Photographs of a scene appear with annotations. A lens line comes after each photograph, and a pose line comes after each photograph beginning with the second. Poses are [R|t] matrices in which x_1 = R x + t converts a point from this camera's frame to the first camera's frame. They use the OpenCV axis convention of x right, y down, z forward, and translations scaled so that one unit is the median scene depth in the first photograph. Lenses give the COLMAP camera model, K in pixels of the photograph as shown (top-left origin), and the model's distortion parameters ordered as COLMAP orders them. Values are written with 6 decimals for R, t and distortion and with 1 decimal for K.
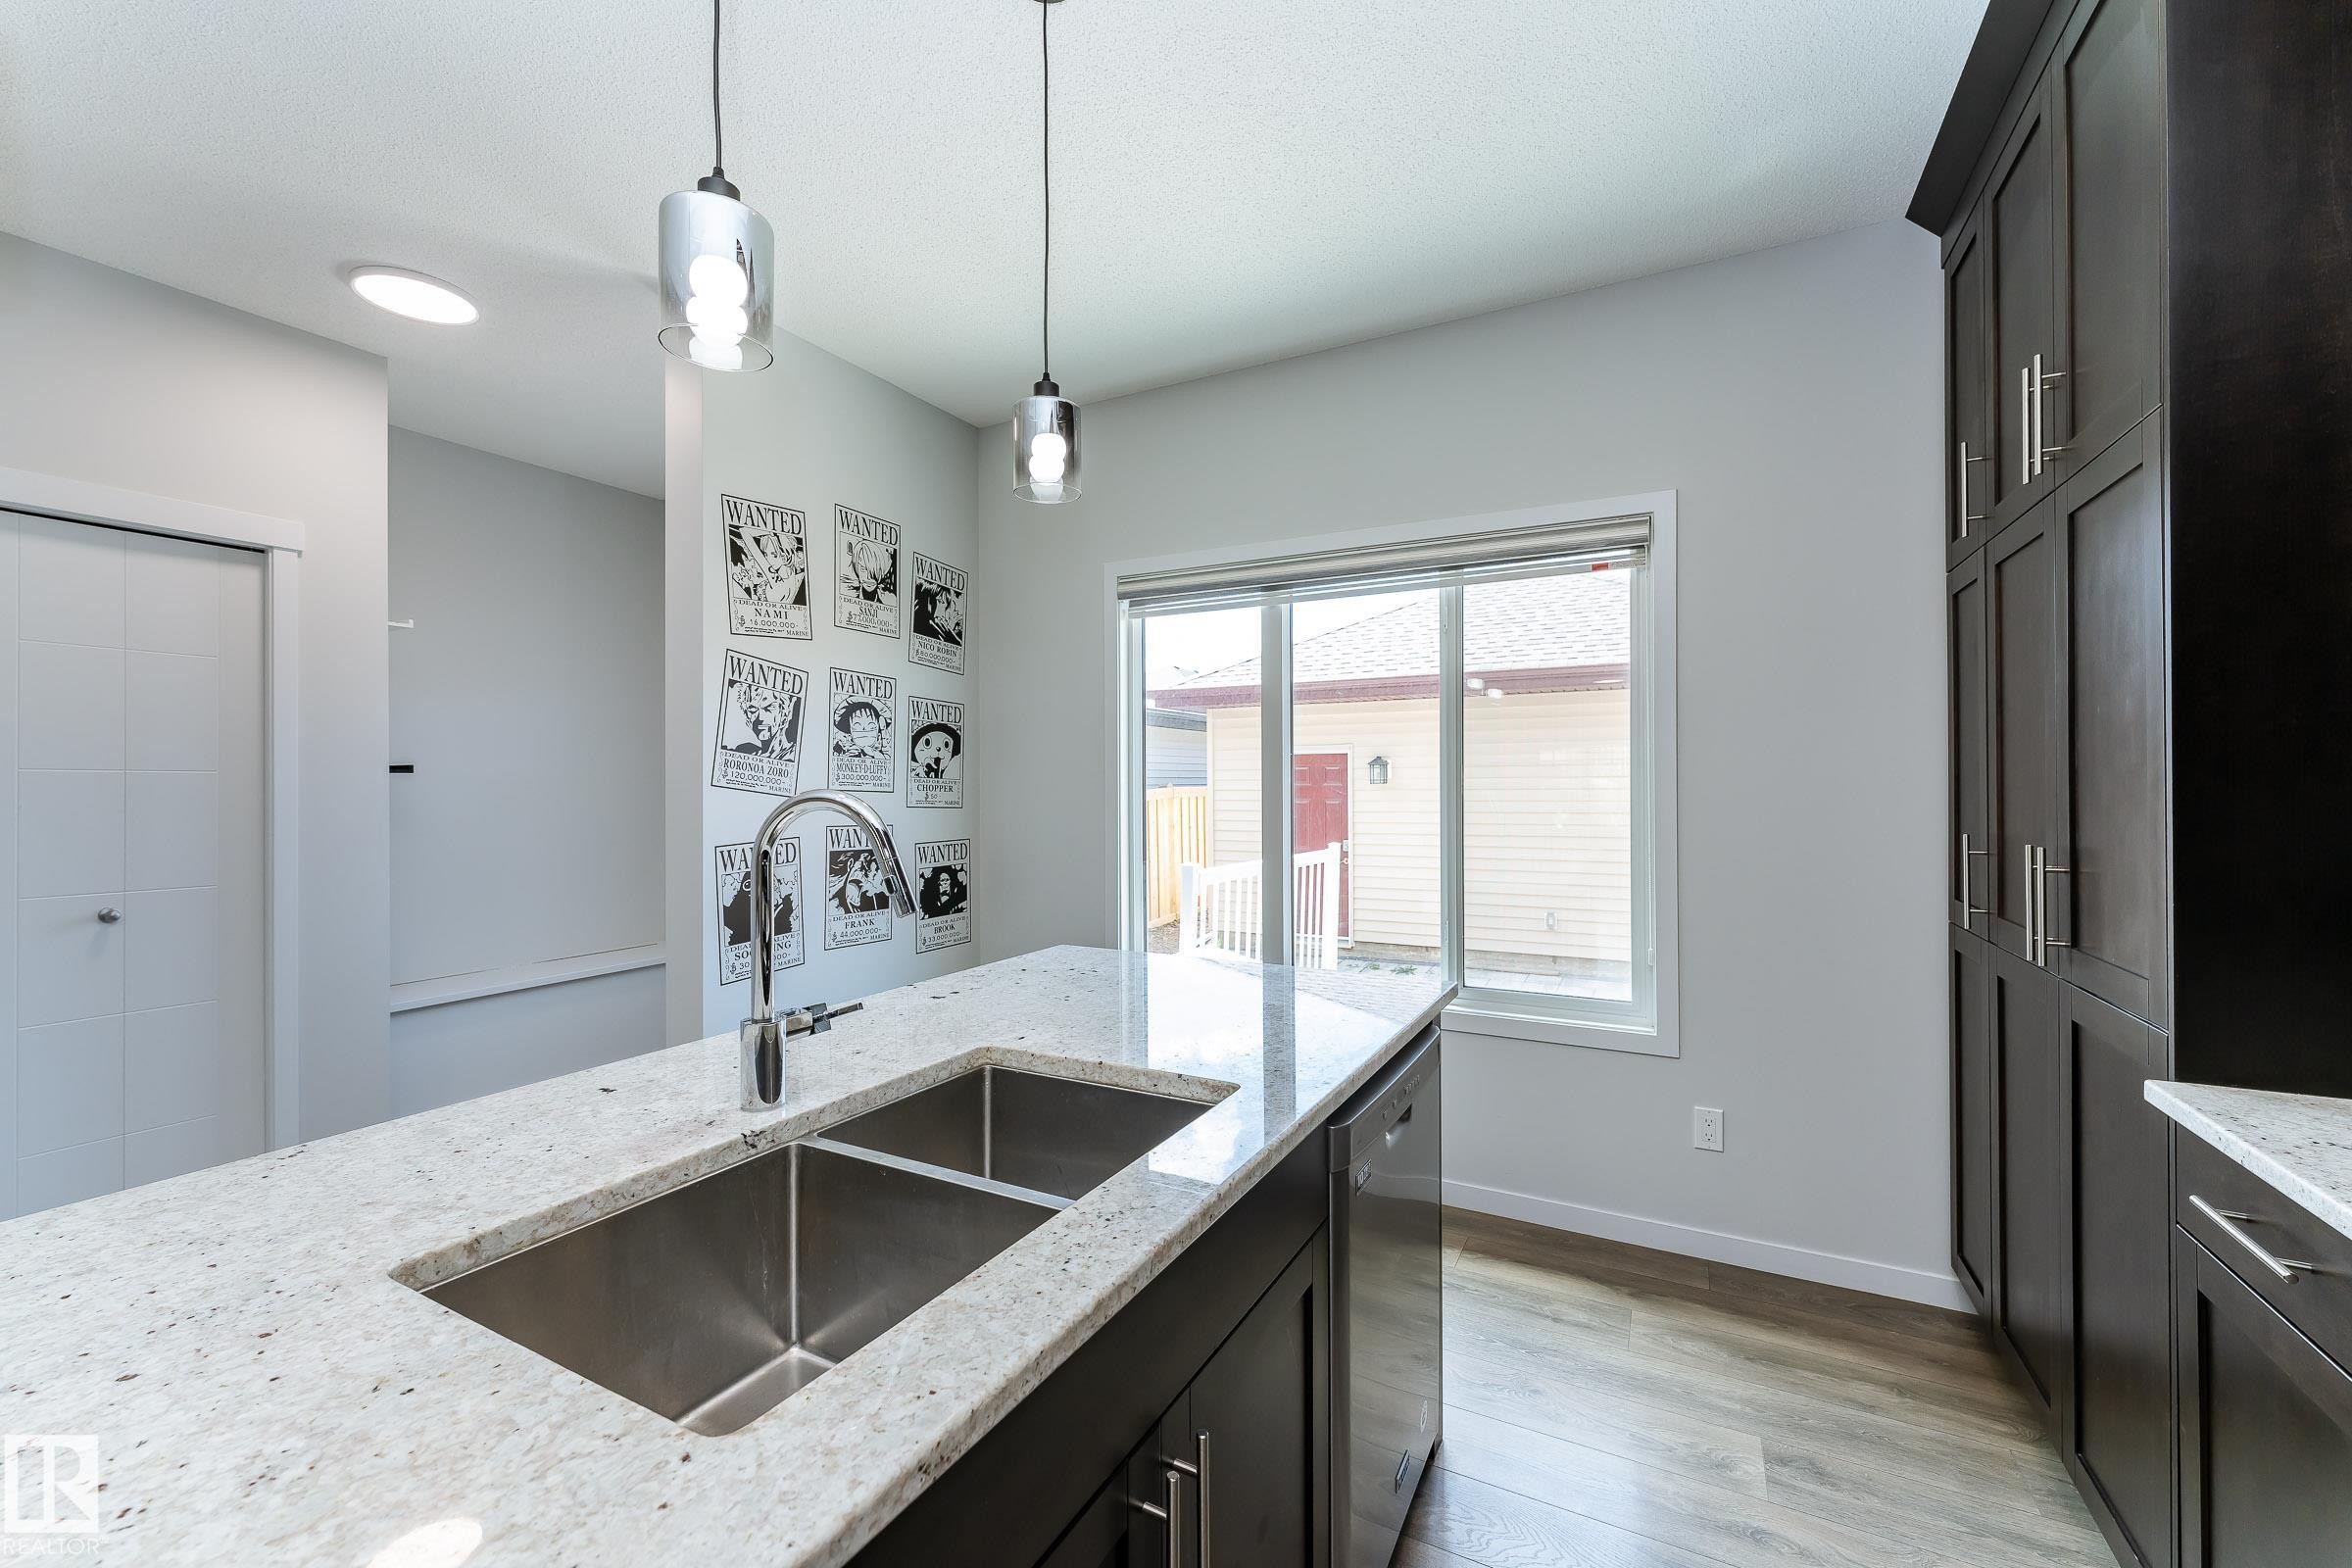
lens RADIAL K [[941.1, 0, 1180.2], [0, 941.1, 788.2], [0, 0, 1]] dist [0.001346, -0.000158]
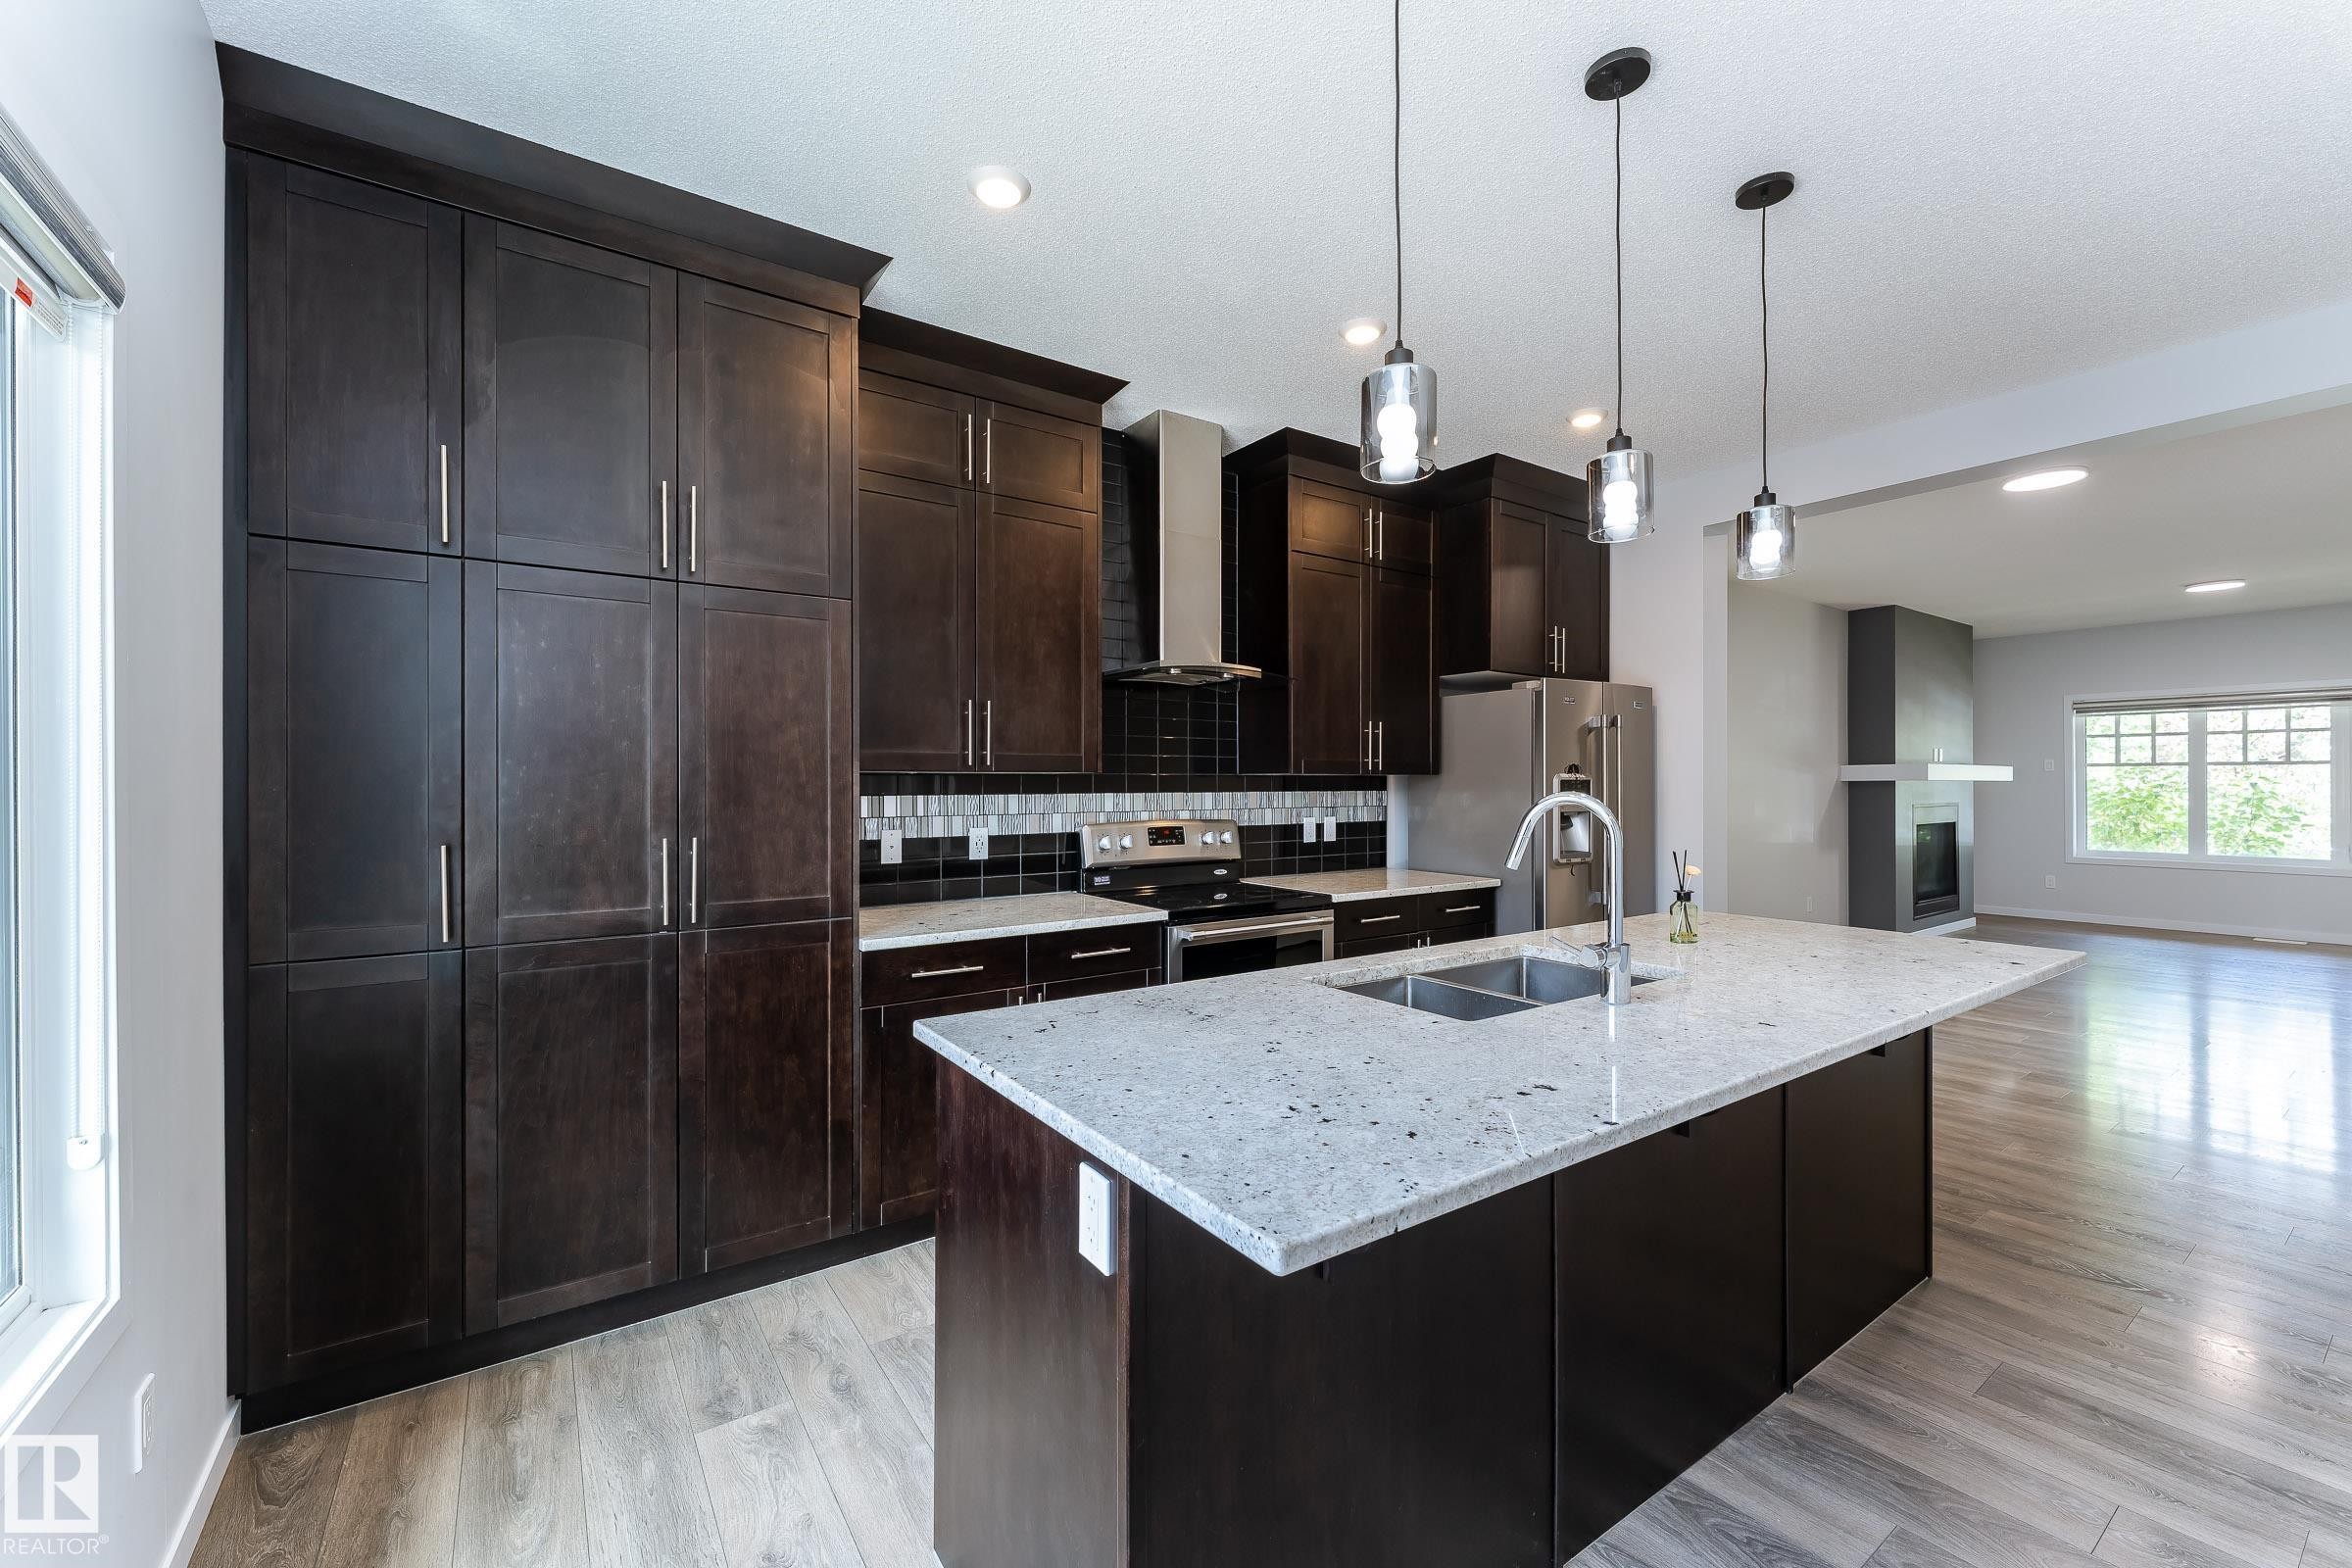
lens RADIAL K [[941.1, 0, 1182.8], [0, 941.1, 783.7], [0, 0, 1]] dist [0.001346, -0.000158]
pose [[-0.889904, 0.009302, 0.456053, -0.205601], [0.008650, 0.999956, -0.003516, -0.004030], [-0.456066, 0.000816, -0.889946, 1.052803]]
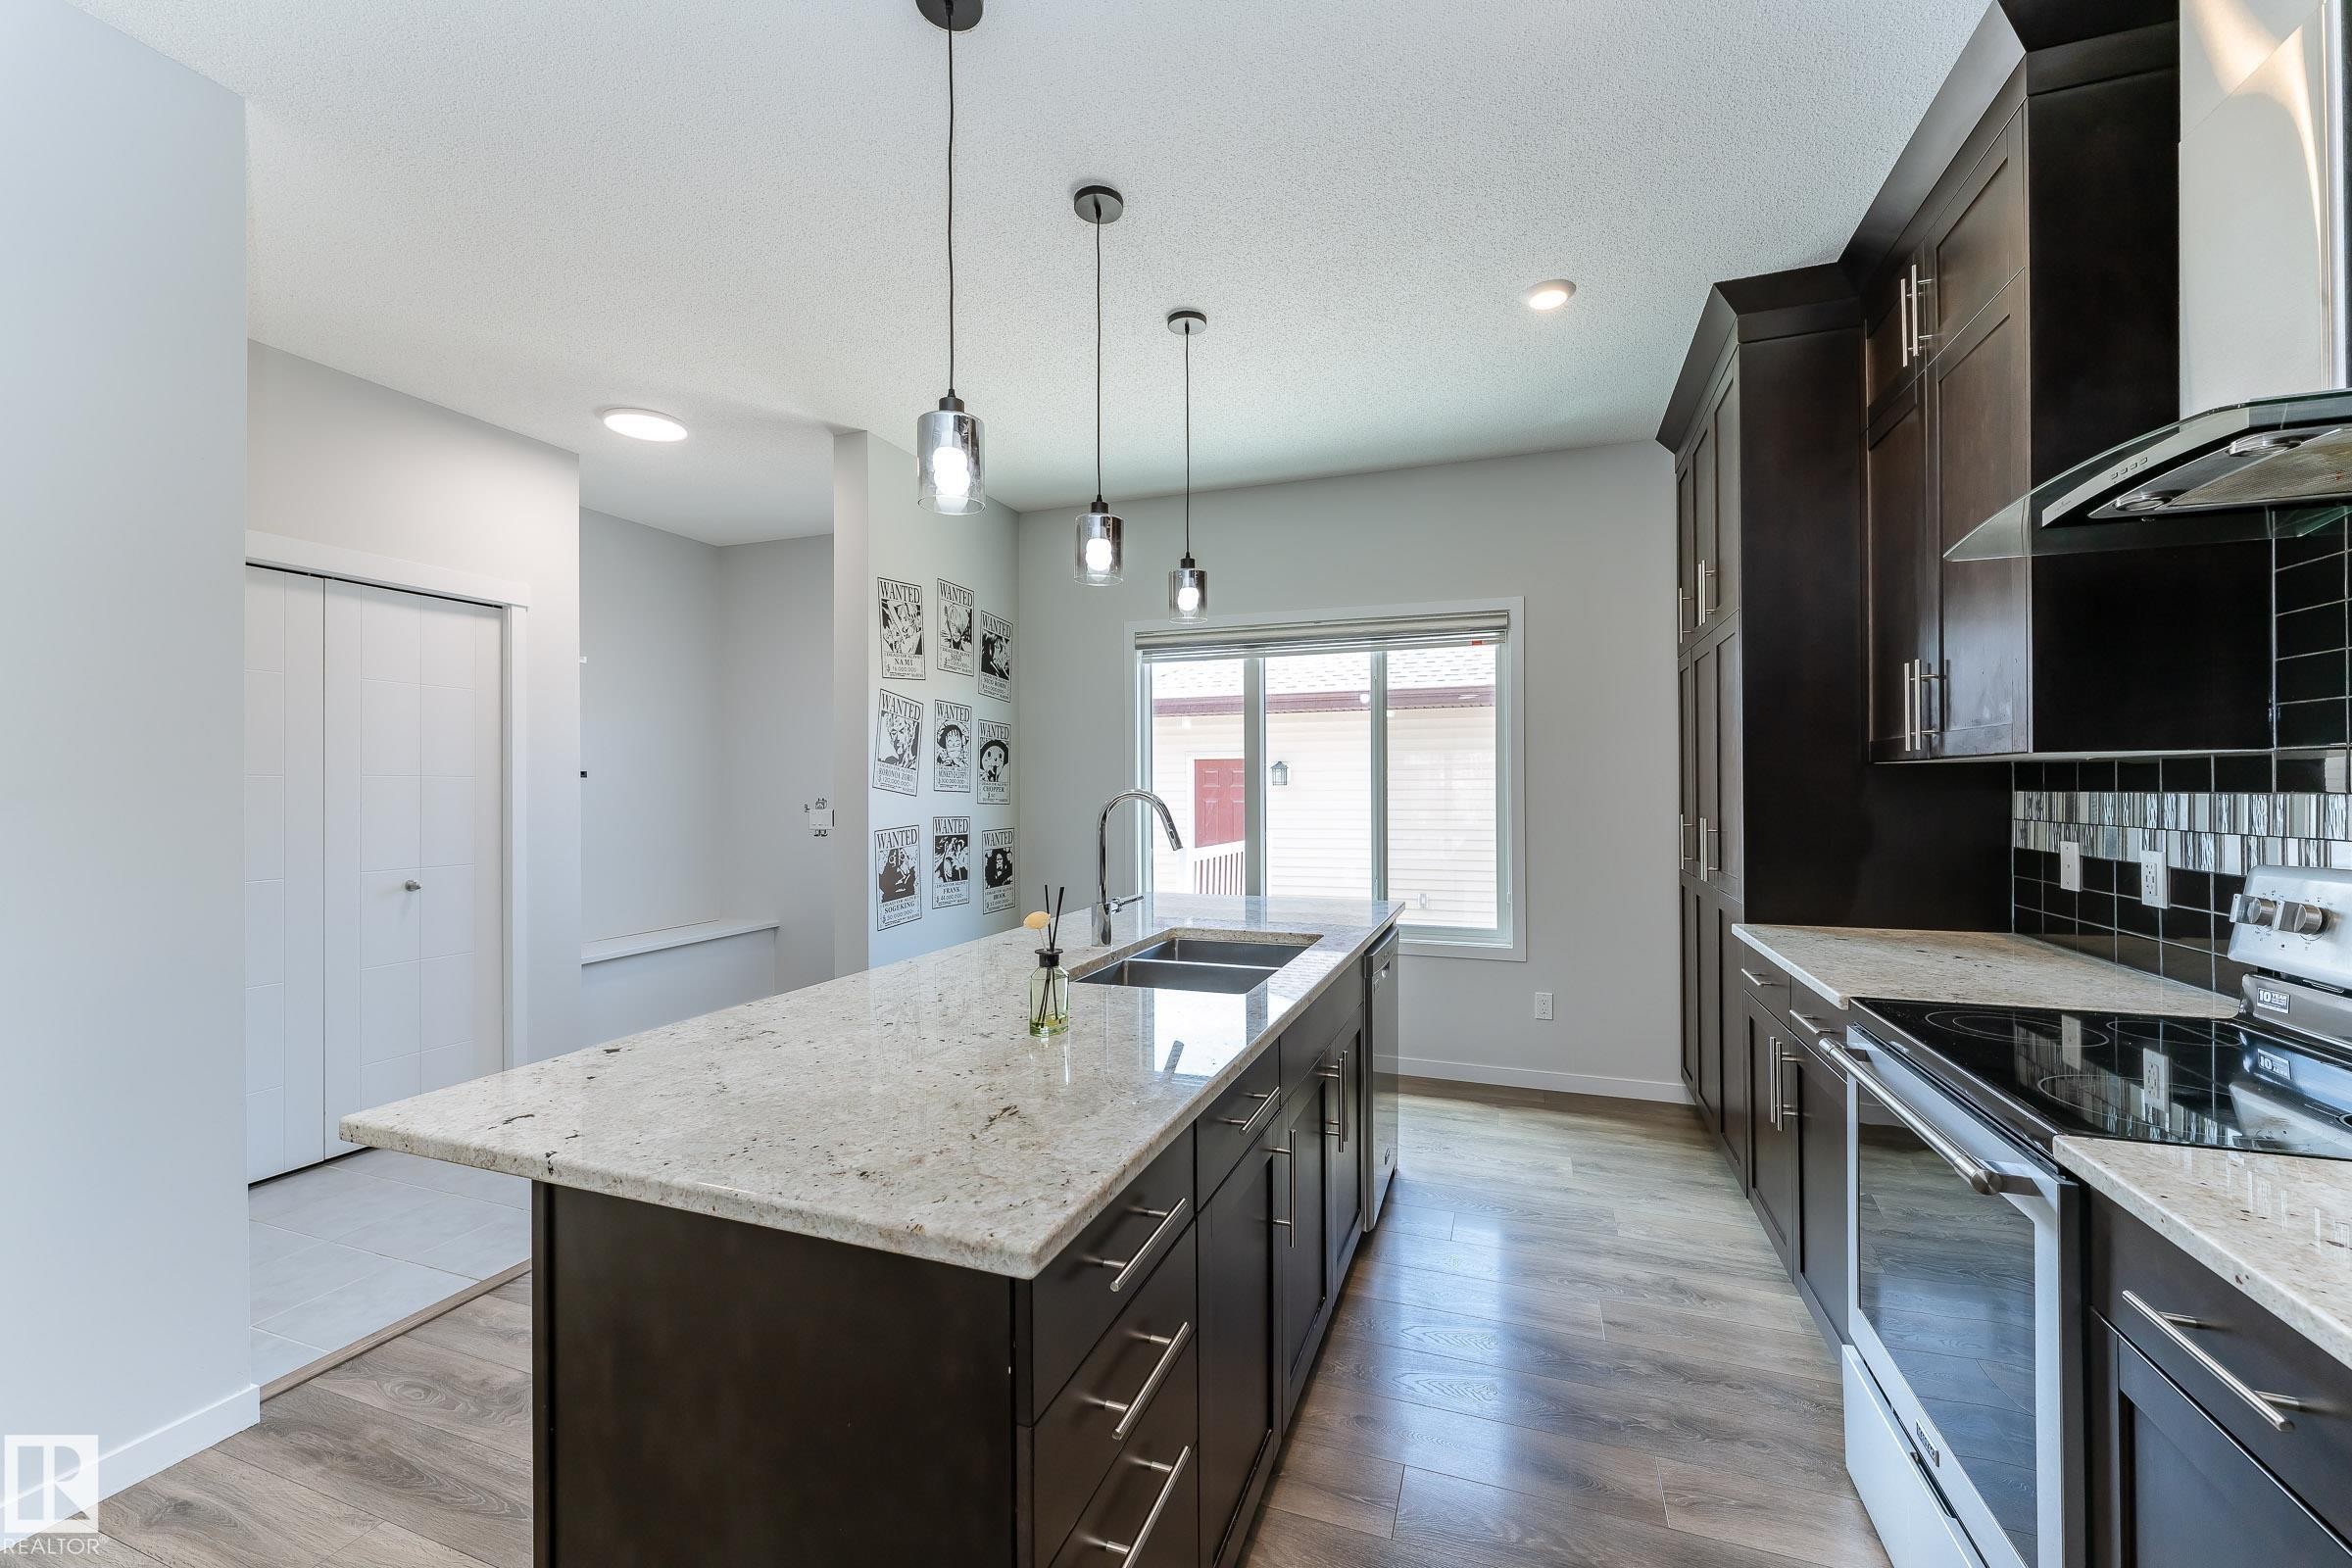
lens RADIAL K [[941.1, 0, 1179.8], [0, 941.1, 786.5], [0, 0, 1]] dist [0.001346, -0.000158]
pose [[0.990798, -0.000501, 0.135348, -0.217739], [0.000882, 0.999996, -0.002755, 0.000197], [-0.135346, 0.002849, 0.990794, -0.407405]]
